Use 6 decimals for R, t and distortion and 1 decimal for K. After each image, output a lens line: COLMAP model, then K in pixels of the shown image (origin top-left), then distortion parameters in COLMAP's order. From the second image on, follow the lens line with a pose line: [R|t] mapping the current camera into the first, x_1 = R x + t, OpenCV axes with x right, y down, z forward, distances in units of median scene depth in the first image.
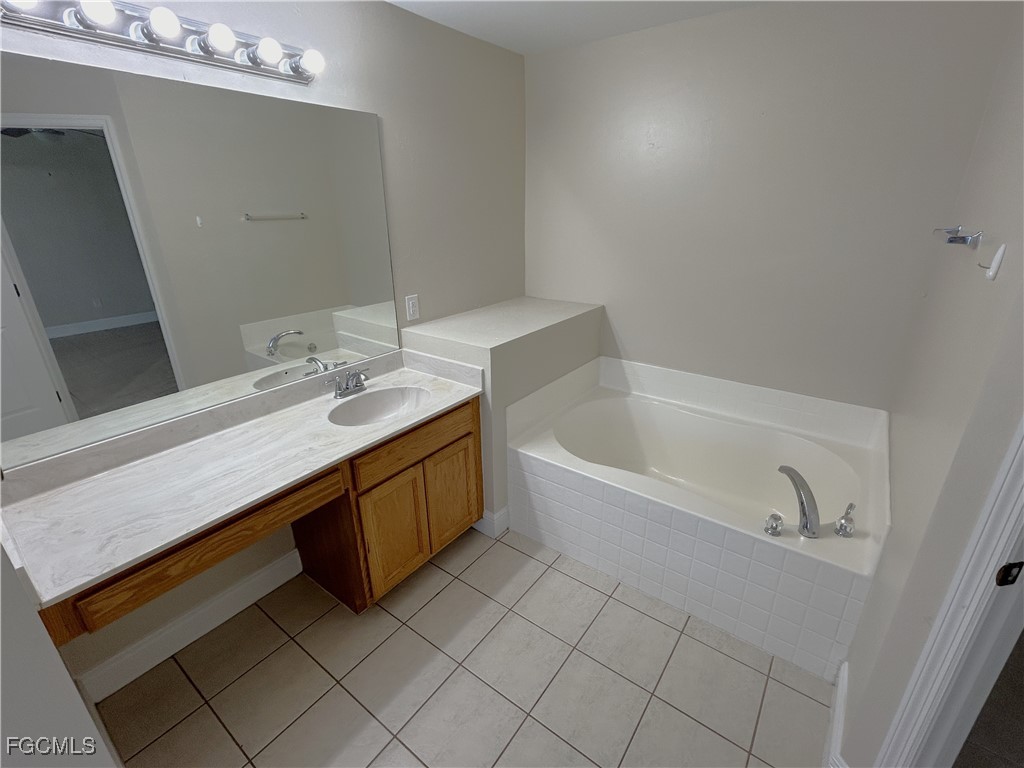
lens RADIAL K [[461.0, 0, 510.6], [0, 461.0, 381.9], [0, 0, 1]] dist [-0.009200, 0.002580]
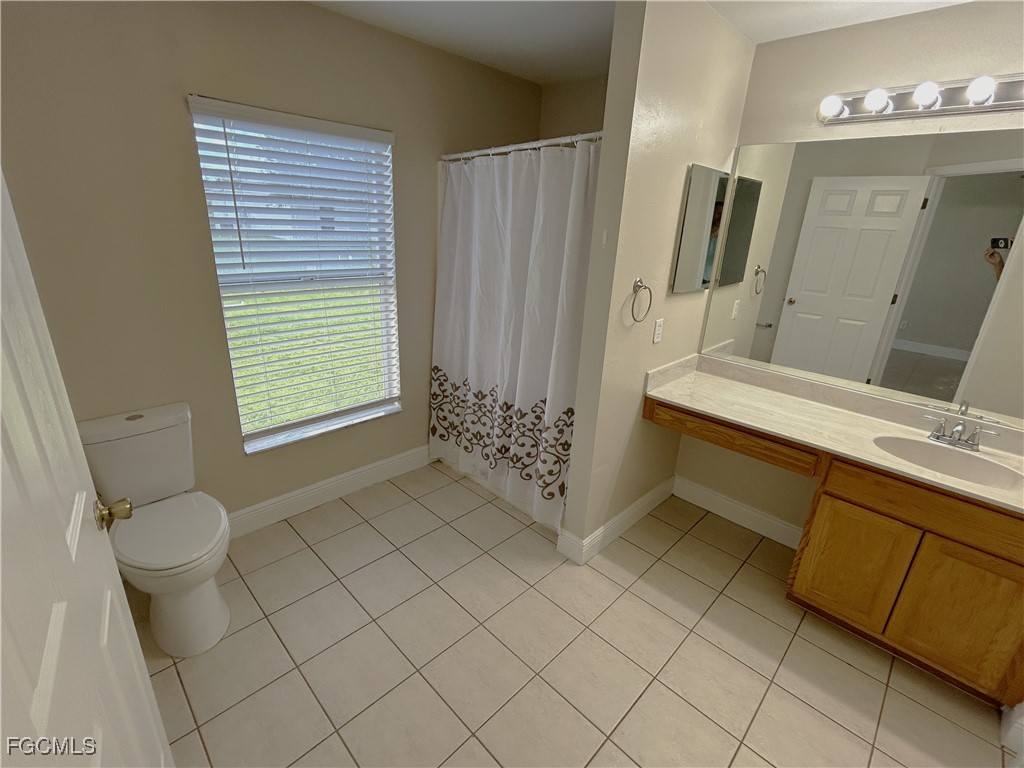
lens RADIAL K [[461.0, 0, 508.5], [0, 461.0, 385.2], [0, 0, 1]] dist [-0.009200, 0.002580]
pose [[-0.161255, 0.326853, -0.931216, 0.715519], [-0.395806, 0.842938, 0.364408, -0.067854], [0.904065, 0.427344, -0.006557, 0.218591]]
